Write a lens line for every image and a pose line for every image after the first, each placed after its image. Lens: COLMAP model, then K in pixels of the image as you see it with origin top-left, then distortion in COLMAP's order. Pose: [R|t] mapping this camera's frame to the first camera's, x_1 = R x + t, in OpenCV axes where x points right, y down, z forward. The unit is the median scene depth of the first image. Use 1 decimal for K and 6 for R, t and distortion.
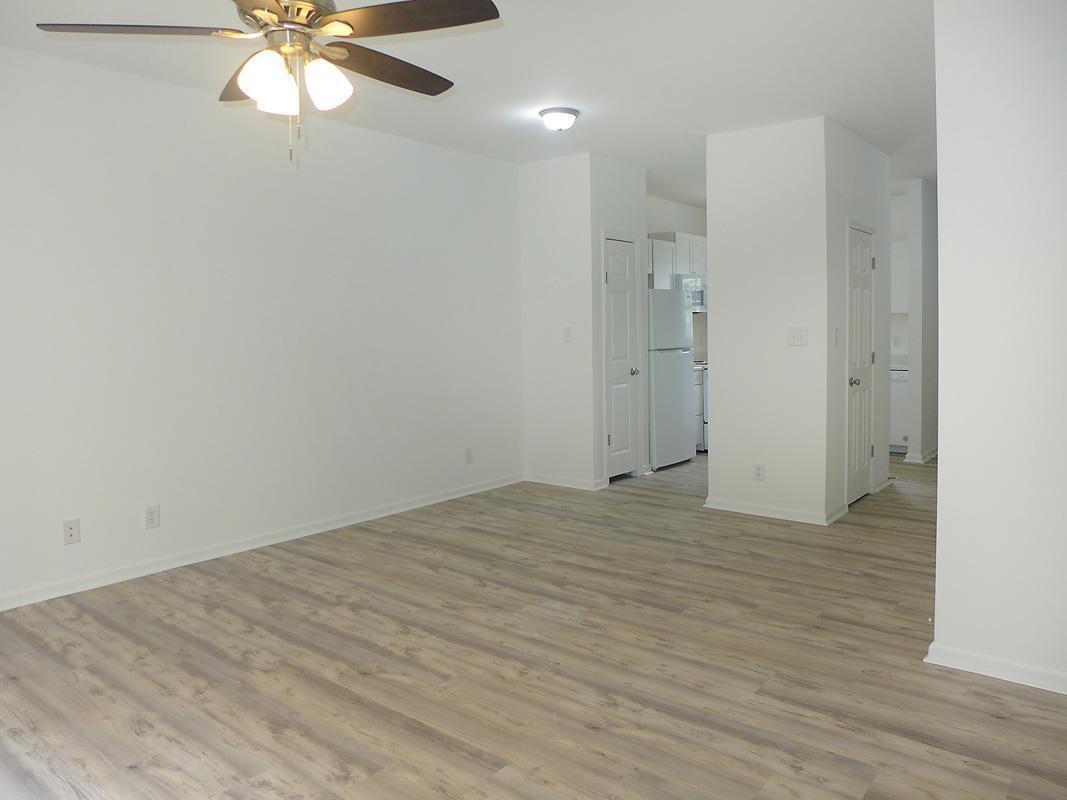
lens RADIAL K [[822.4, 0, 533.5], [0, 822.4, 400.0], [0, 0, 1]] dist [-0.056182, 0.002996]
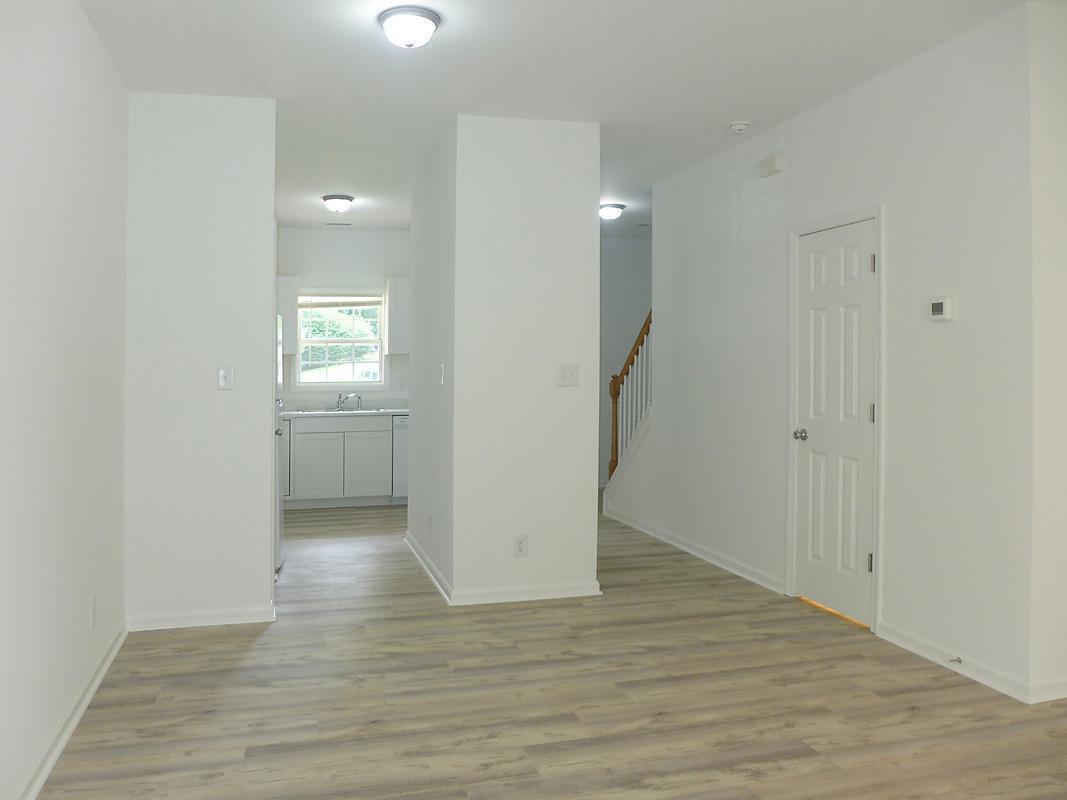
lens RADIAL K [[824.6, 0, 534.8], [0, 824.6, 359.4], [0, 0, 1]] dist [-0.037350, 0.002256]
pose [[0.586421, 0.008833, 0.809958, -0.494325], [0.078646, 0.994595, -0.067787, -0.049824], [-0.806179, 0.103452, 0.582557, 0.672689]]
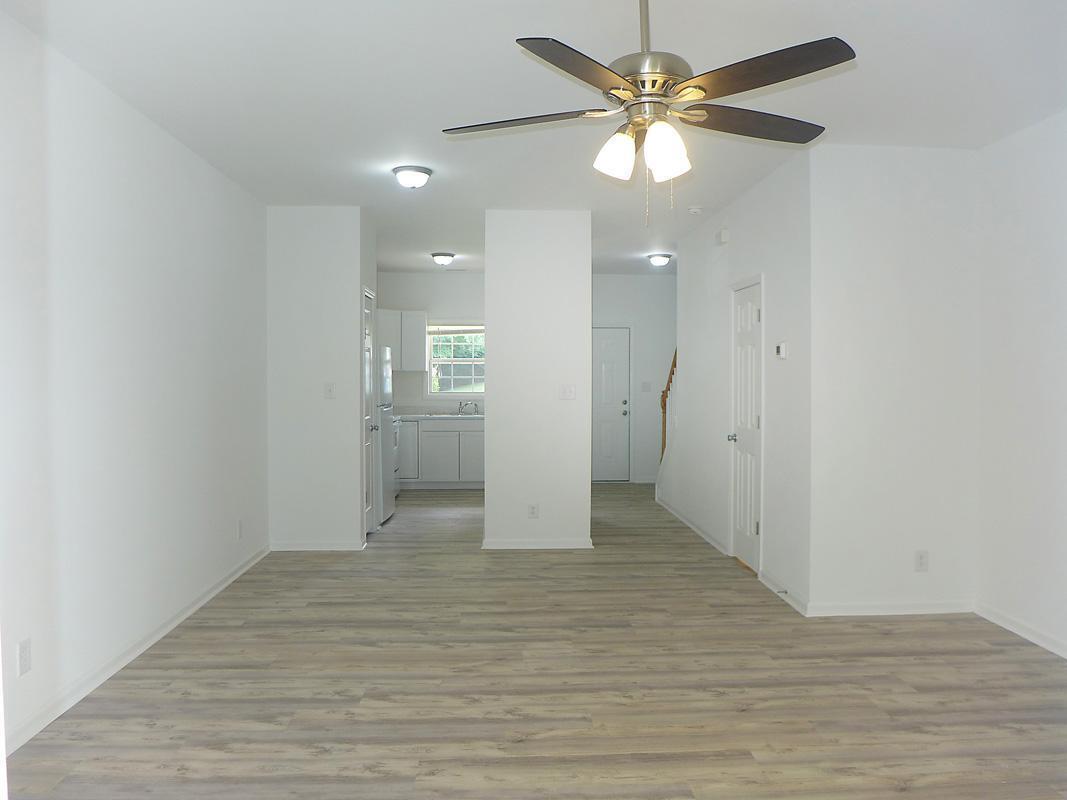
lens RADIAL K [[802.2, 0, 611.7], [0, 802.2, 401.5], [0, 0, 1]] dist [-0.057578, 0.005010]
pose [[0.703715, -0.012387, 0.710374, -0.588044], [0.056756, 0.997633, -0.038829, -0.018397], [-0.708212, 0.067643, 0.702752, 0.171160]]
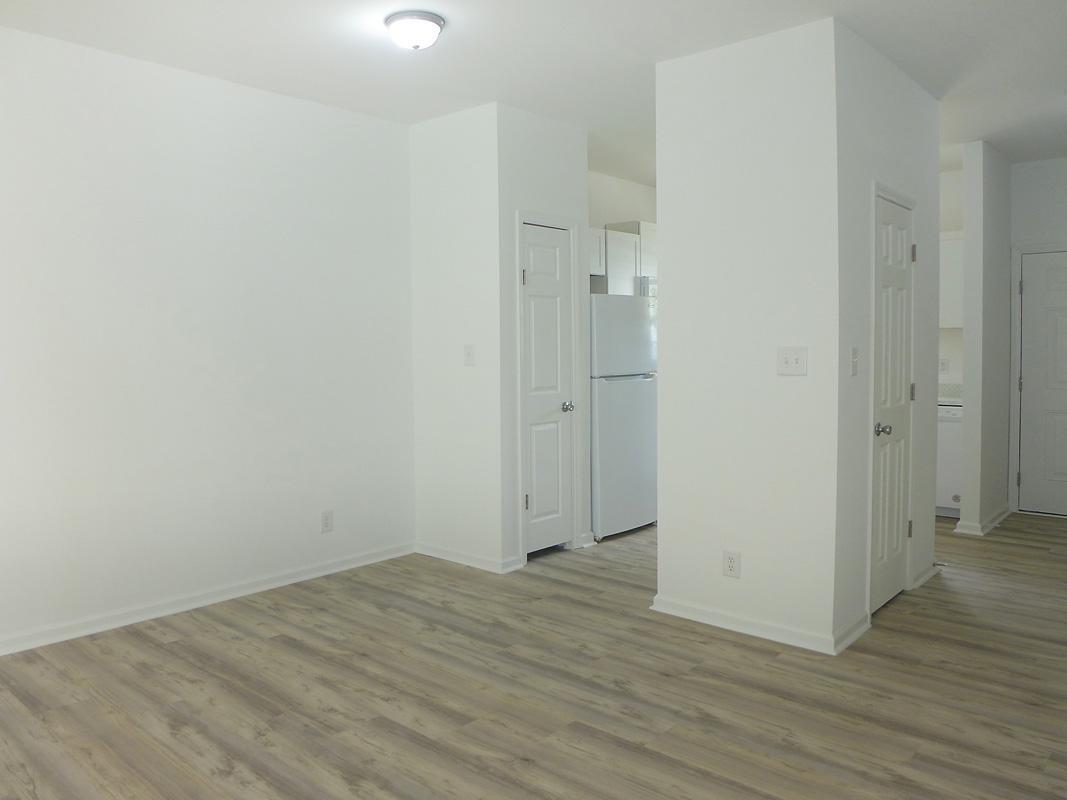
lens RADIAL K [[843.8, 0, 445.6], [0, 843.8, 404.4], [0, 0, 1]] dist [-0.051884, 0.004323]
pose [[0.993459, 0.011954, -0.113566, 0.161979], [-0.013982, 0.999756, -0.017078, -0.036101], [0.113334, 0.018554, 0.993384, 0.398261]]
